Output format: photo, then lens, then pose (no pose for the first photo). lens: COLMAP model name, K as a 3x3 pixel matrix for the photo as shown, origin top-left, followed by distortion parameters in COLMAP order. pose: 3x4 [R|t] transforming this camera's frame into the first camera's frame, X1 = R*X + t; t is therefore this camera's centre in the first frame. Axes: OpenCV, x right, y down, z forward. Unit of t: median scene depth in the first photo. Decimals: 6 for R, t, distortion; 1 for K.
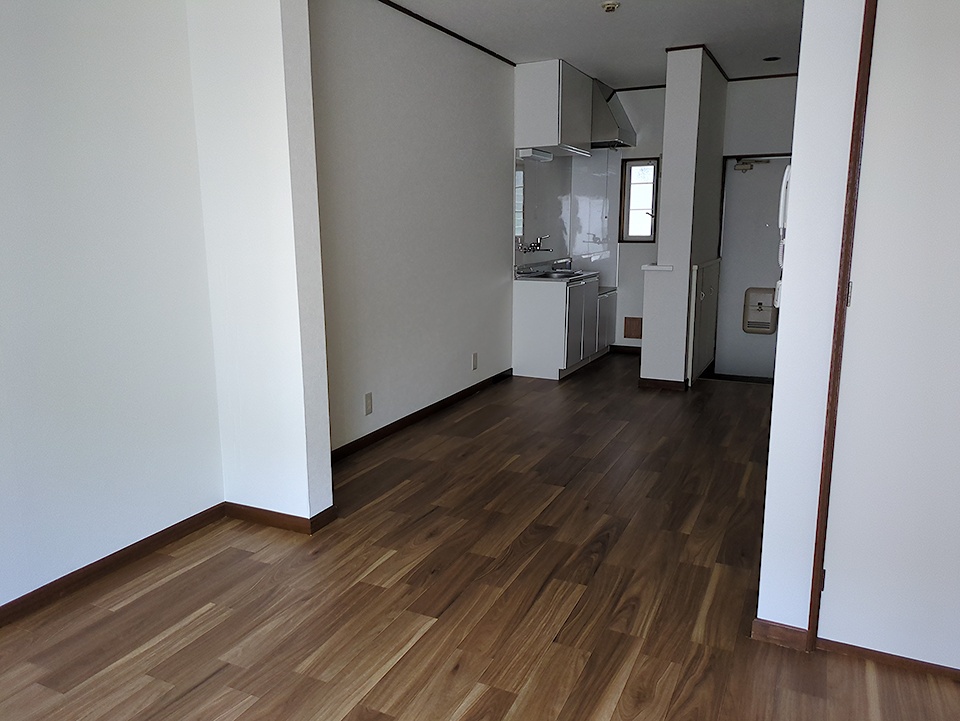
lens RADIAL K [[711.4, 0, 474.5], [0, 711.4, 359.8], [0, 0, 1]] dist [0.024457, -0.016627]
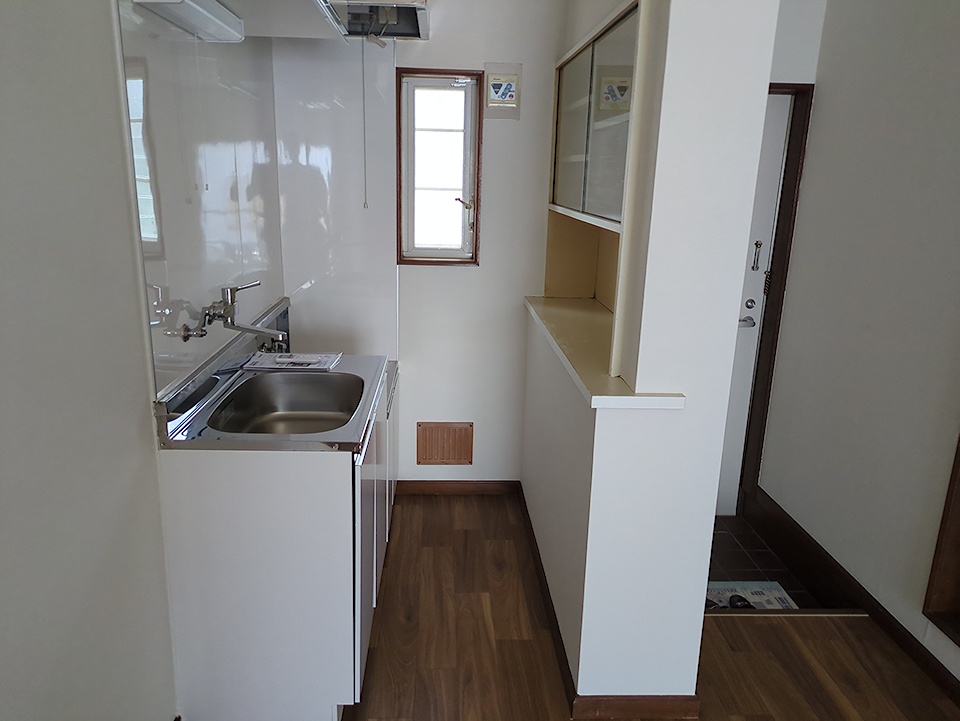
lens RADIAL K [[711.4, 0, 478.1], [0, 711.4, 365.3], [0, 0, 1]] dist [0.024457, -0.016627]
pose [[0.871167, -0.105140, 0.479597, 0.053713], [0.062973, 0.992662, 0.103229, -0.282355], [-0.486932, -0.059728, 0.871396, 1.145304]]
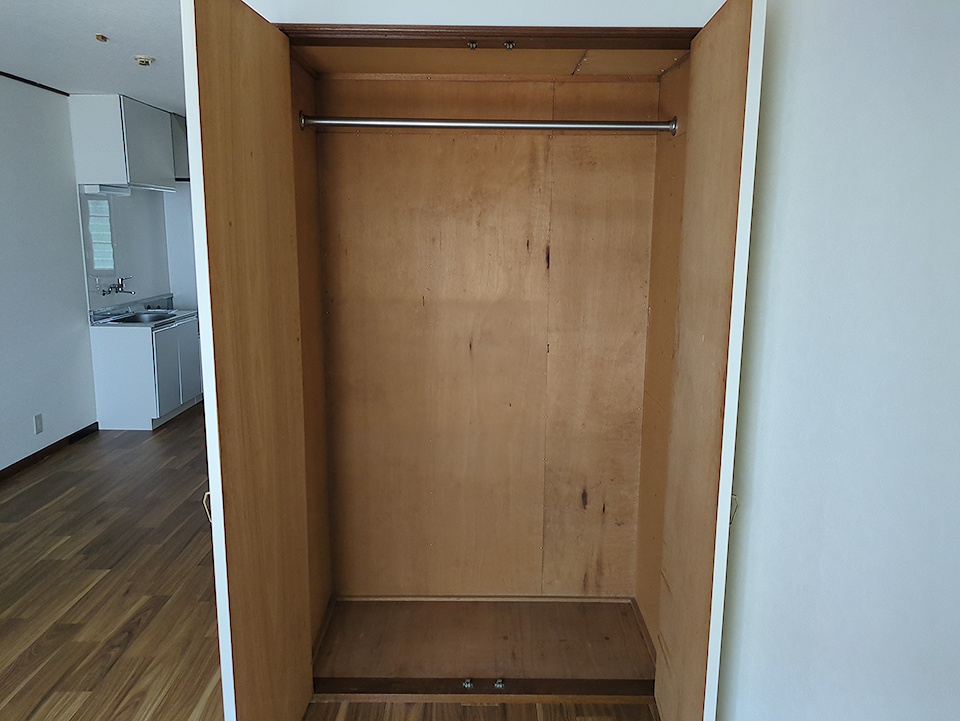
lens RADIAL K [[711.4, 0, 484.3], [0, 711.4, 360.2], [0, 0, 1]] dist [0.024457, -0.016627]
pose [[0.889838, -0.068856, 0.451050, 0.145673], [0.073215, 0.997286, 0.007801, -0.064578], [-0.450363, 0.026082, 0.892464, -0.076588]]
